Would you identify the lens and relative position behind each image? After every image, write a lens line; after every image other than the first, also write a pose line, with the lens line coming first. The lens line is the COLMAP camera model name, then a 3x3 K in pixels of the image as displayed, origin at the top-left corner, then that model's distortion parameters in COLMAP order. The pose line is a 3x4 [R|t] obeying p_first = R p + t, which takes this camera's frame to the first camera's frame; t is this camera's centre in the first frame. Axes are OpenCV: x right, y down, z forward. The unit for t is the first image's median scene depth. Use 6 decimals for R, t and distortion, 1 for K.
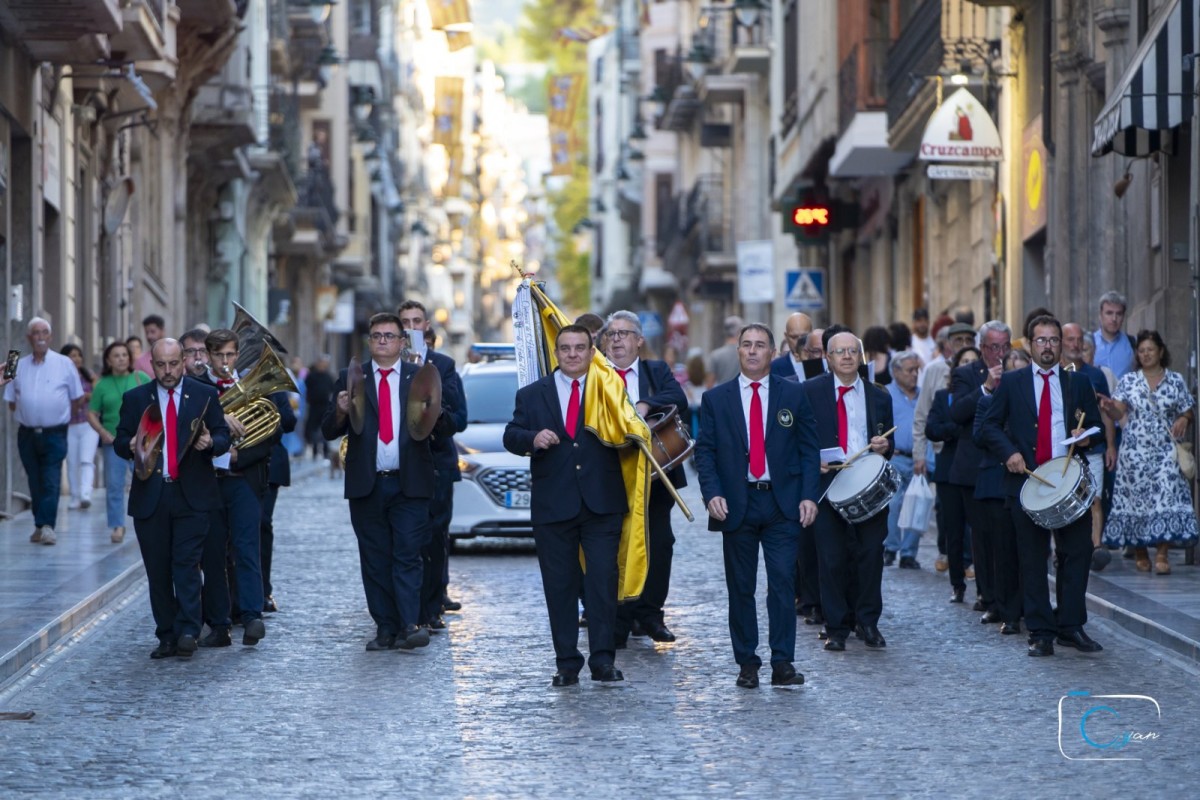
lens RADIAL K [[4771.4, 0, 600.0], [0, 4771.4, 400.0], [0, 0, 1]] dist [0.125557, 4.655349]
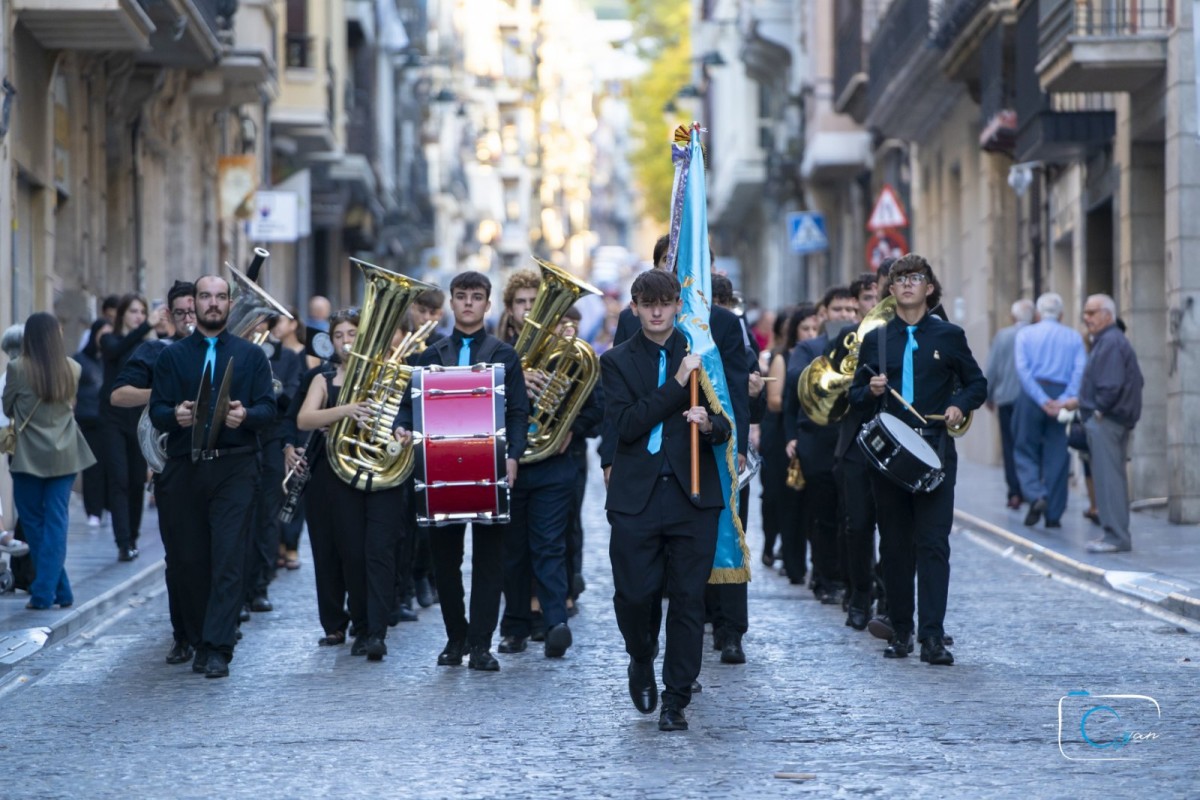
lens RADIAL K [[4958.5, 0, 600.0], [0, 4958.5, 400.0], [0, 0, 1]] dist [0.154160, 3.318077]
pose [[0.999896, -0.003917, -0.013912, -0.006097], [0.004122, 0.999883, 0.014727, -0.002918], [0.013852, -0.014783, 0.999795, 0.281195]]
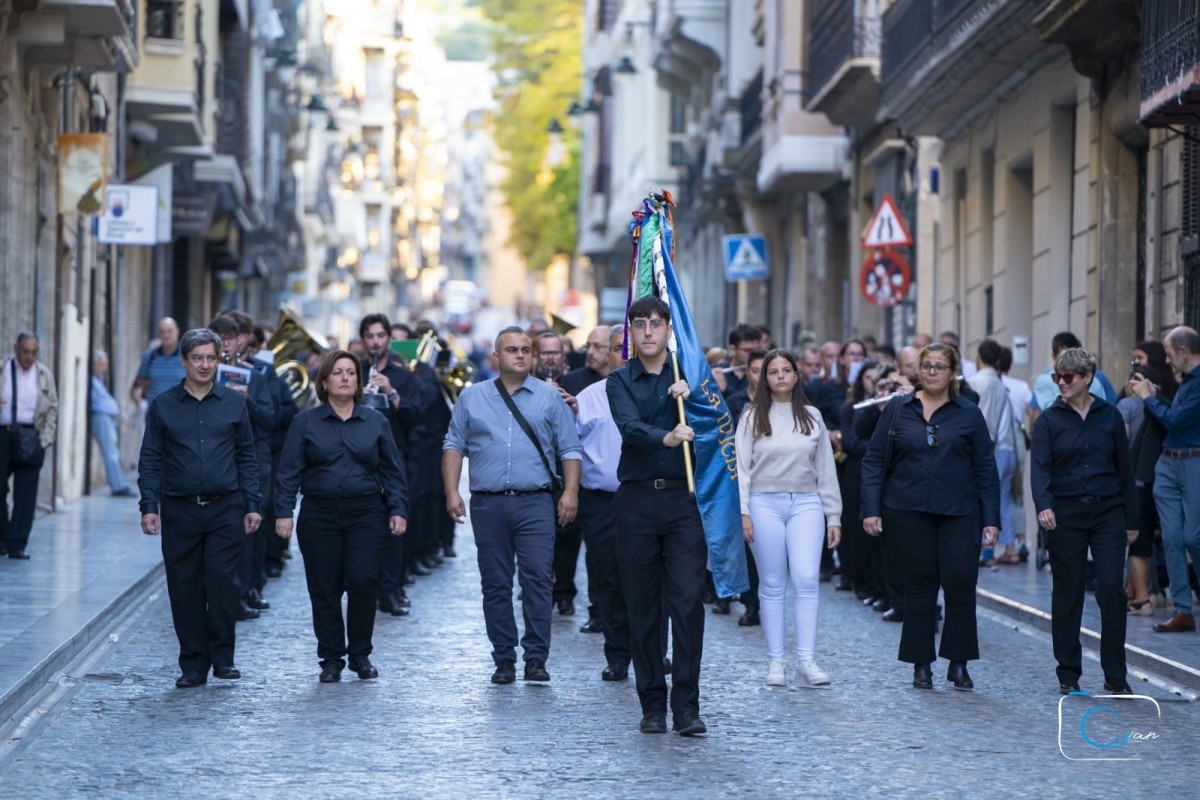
lens RADIAL K [[4771.4, 0, 600.0], [0, 4771.4, 400.0], [0, 0, 1]] dist [0.125557, 4.655349]
pose [[0.999640, 0.017812, 0.020074, -0.012820], [-0.017974, 0.999807, 0.007898, -0.002957], [-0.019929, -0.008256, 0.999767, 0.363882]]
